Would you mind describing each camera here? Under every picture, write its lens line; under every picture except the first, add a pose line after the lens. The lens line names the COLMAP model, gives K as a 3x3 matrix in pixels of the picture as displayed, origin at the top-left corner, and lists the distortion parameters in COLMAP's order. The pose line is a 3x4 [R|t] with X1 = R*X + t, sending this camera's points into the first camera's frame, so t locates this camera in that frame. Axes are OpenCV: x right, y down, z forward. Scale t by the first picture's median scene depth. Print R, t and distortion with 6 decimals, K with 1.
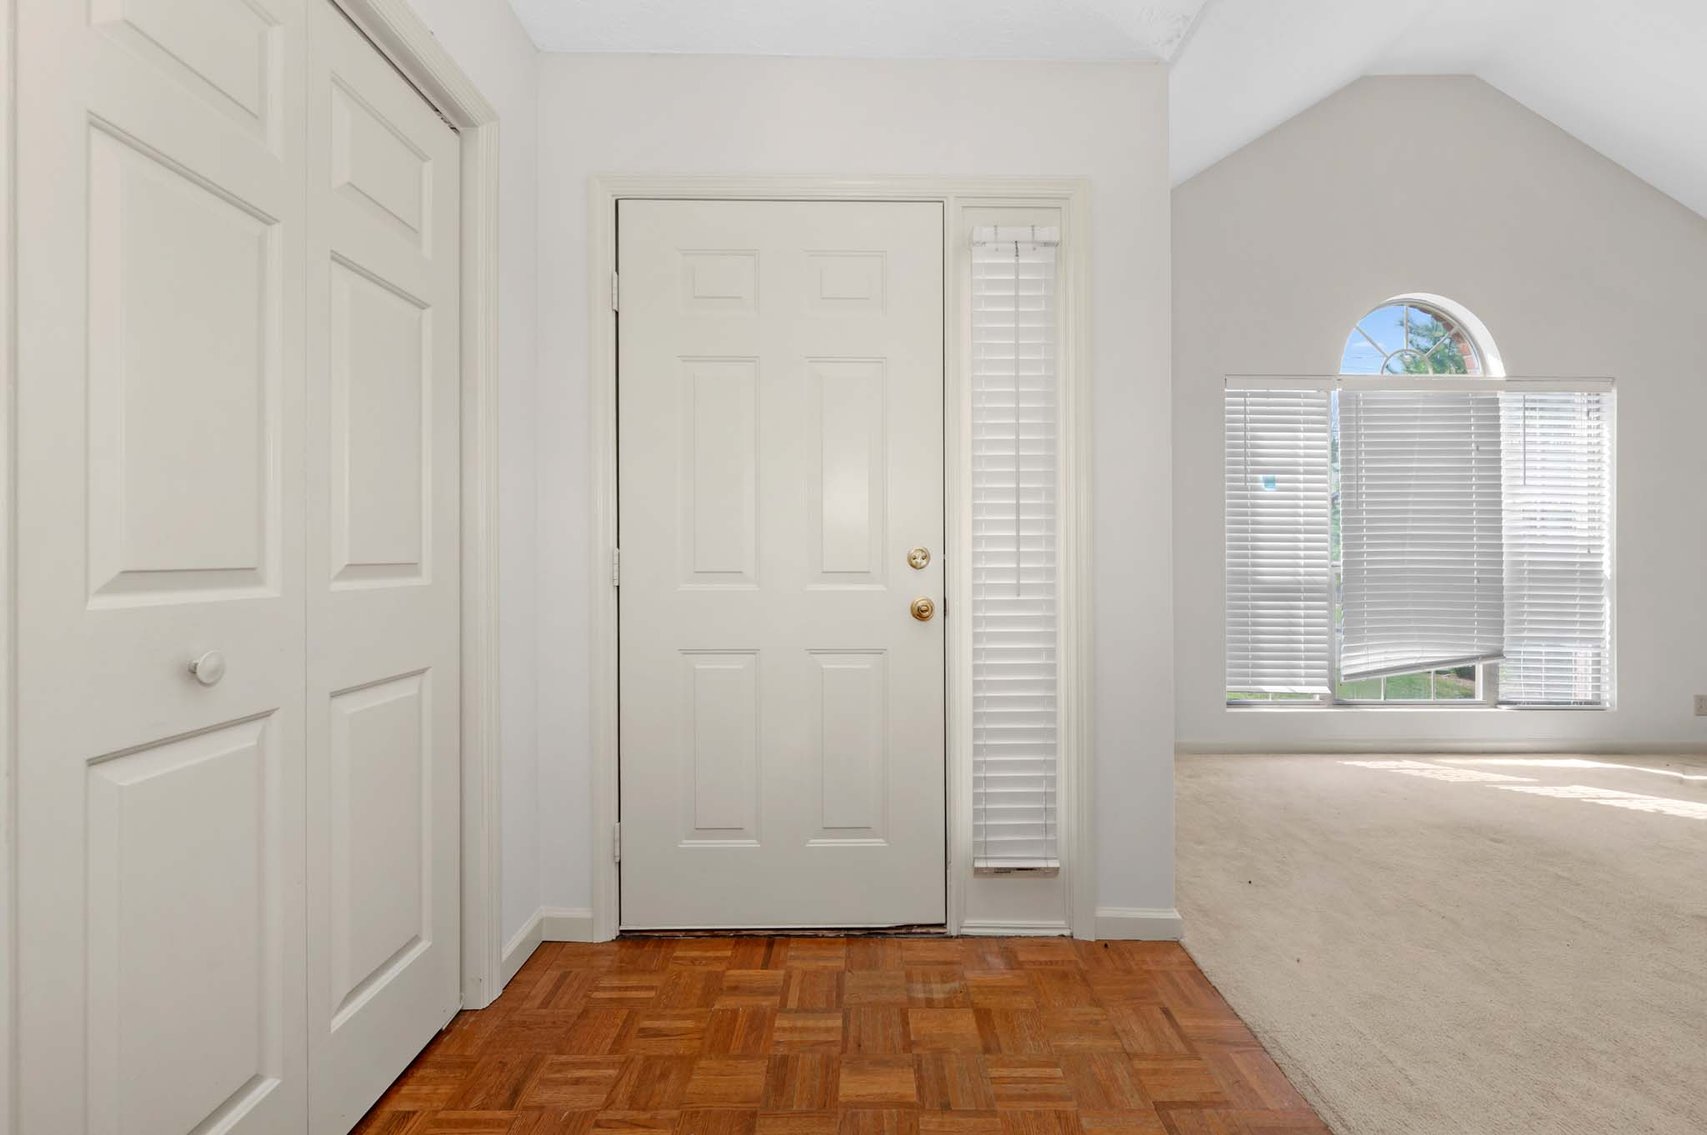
lens RADIAL K [[706.7, 0, 827.1], [0, 706.7, 544.5], [0, 0, 1]] dist [-0.005534, -0.000127]
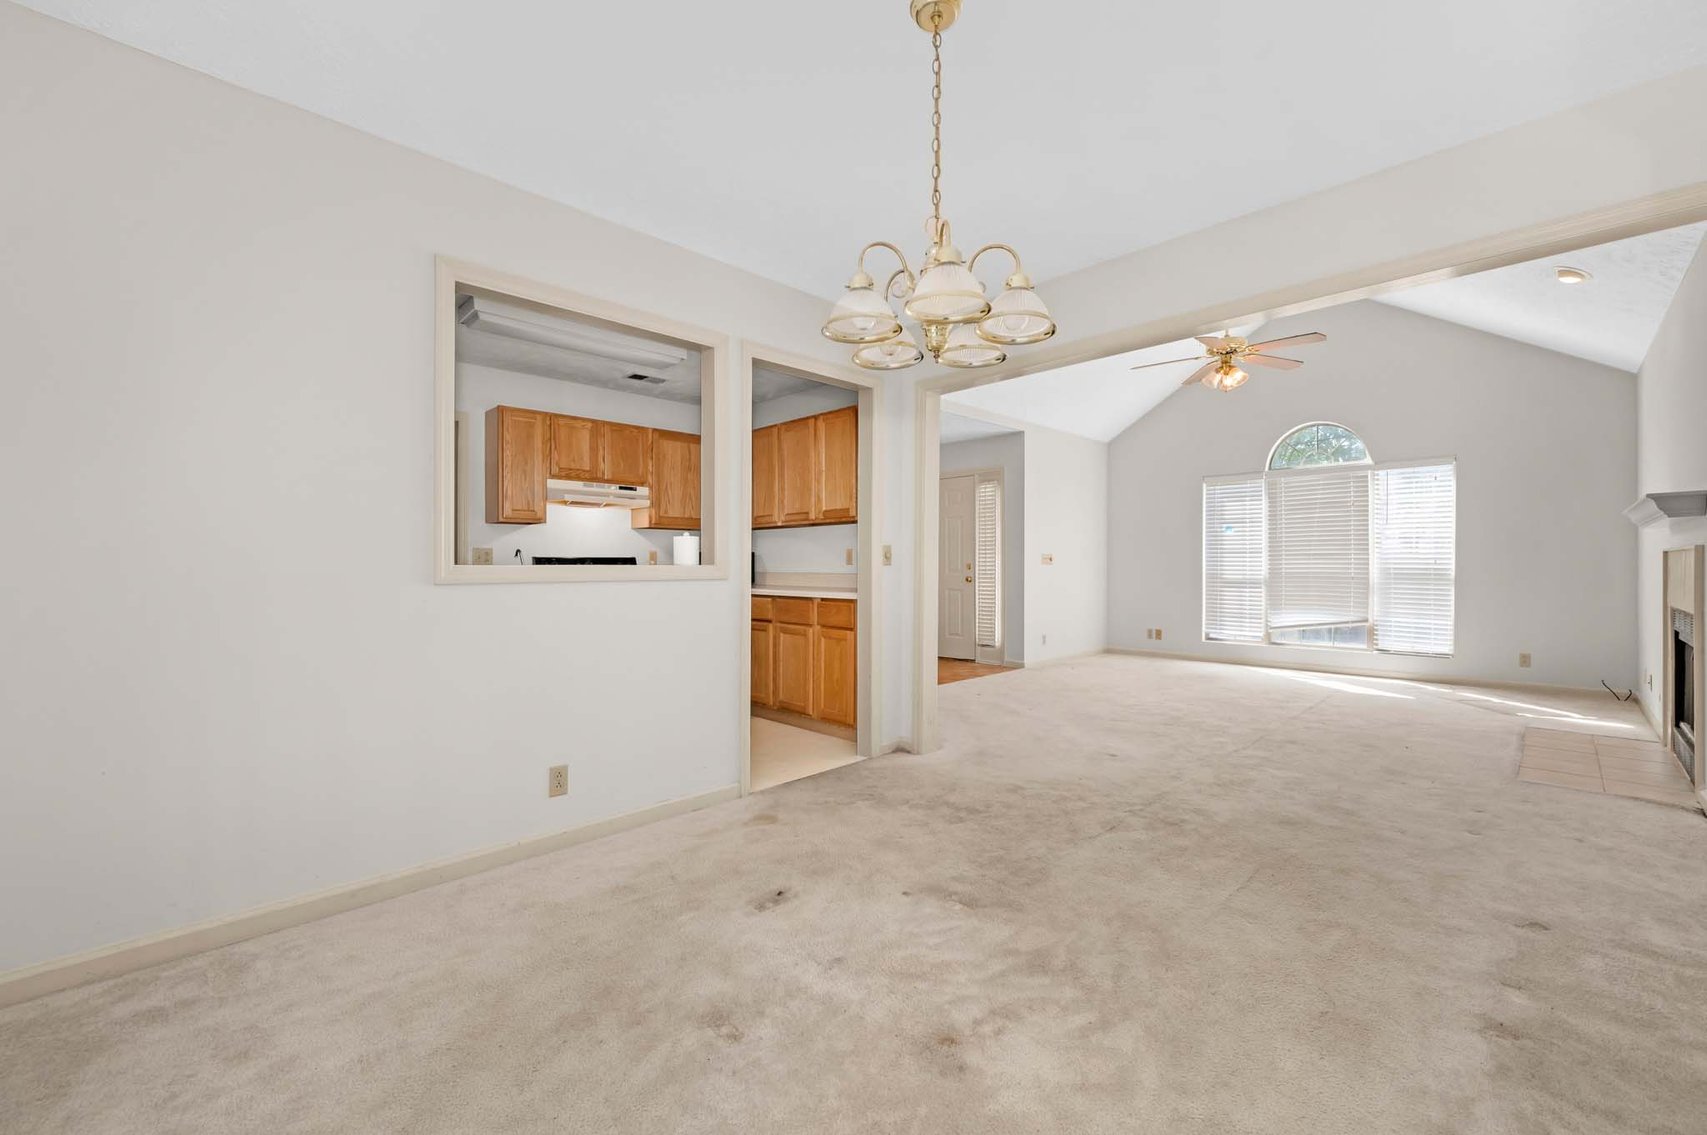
lens RADIAL K [[706.7, 0, 840.5], [0, 706.7, 568.6], [0, 0, 1]] dist [-0.005534, -0.000127]
pose [[0.699275, -0.002113, -0.714850, 1.289623], [0.012927, 0.999869, 0.009690, -0.007939], [0.714736, -0.016017, 0.699211, -1.181319]]
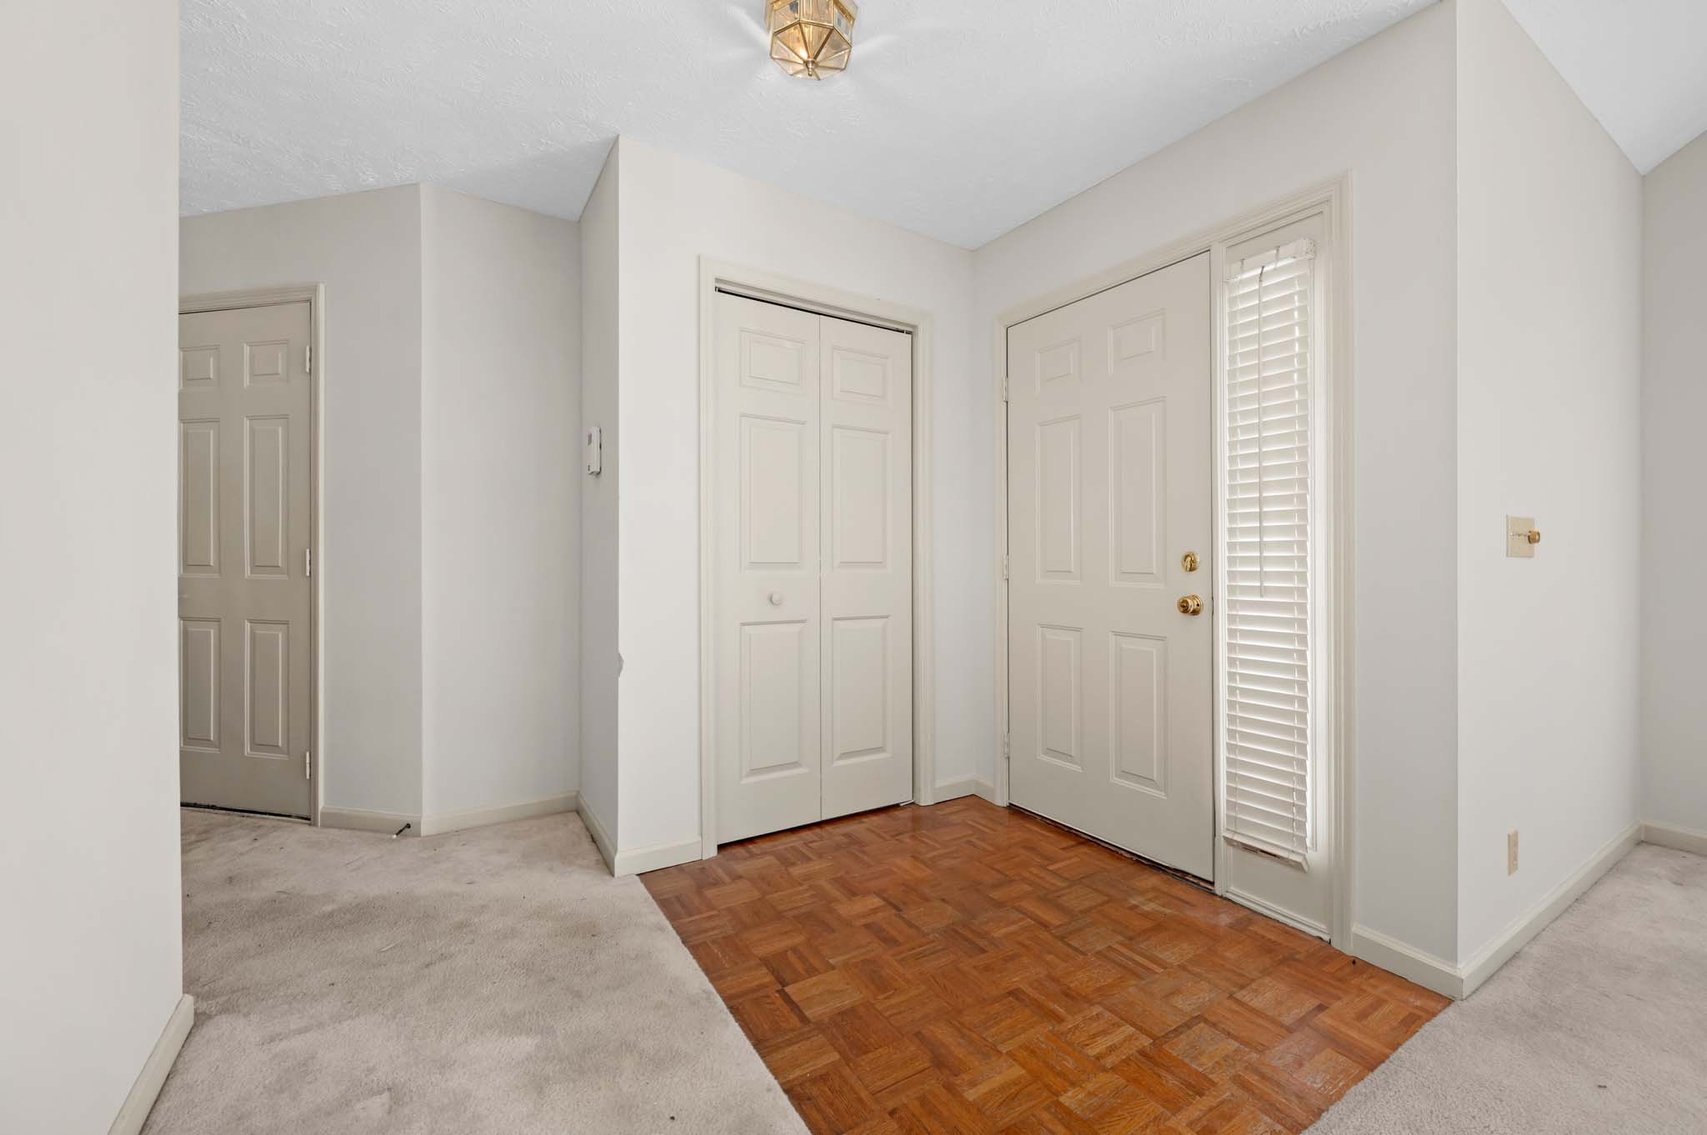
lens RADIAL K [[706.7, 0, 857.9], [0, 706.7, 554.5], [0, 0, 1]] dist [-0.005534, -0.000127]
pose [[0.522756, -0.004090, -0.852472, 0.453838], [0.004807, 0.999987, -0.001850, 0.003544], [0.852469, -0.003131, 0.522769, -0.045313]]
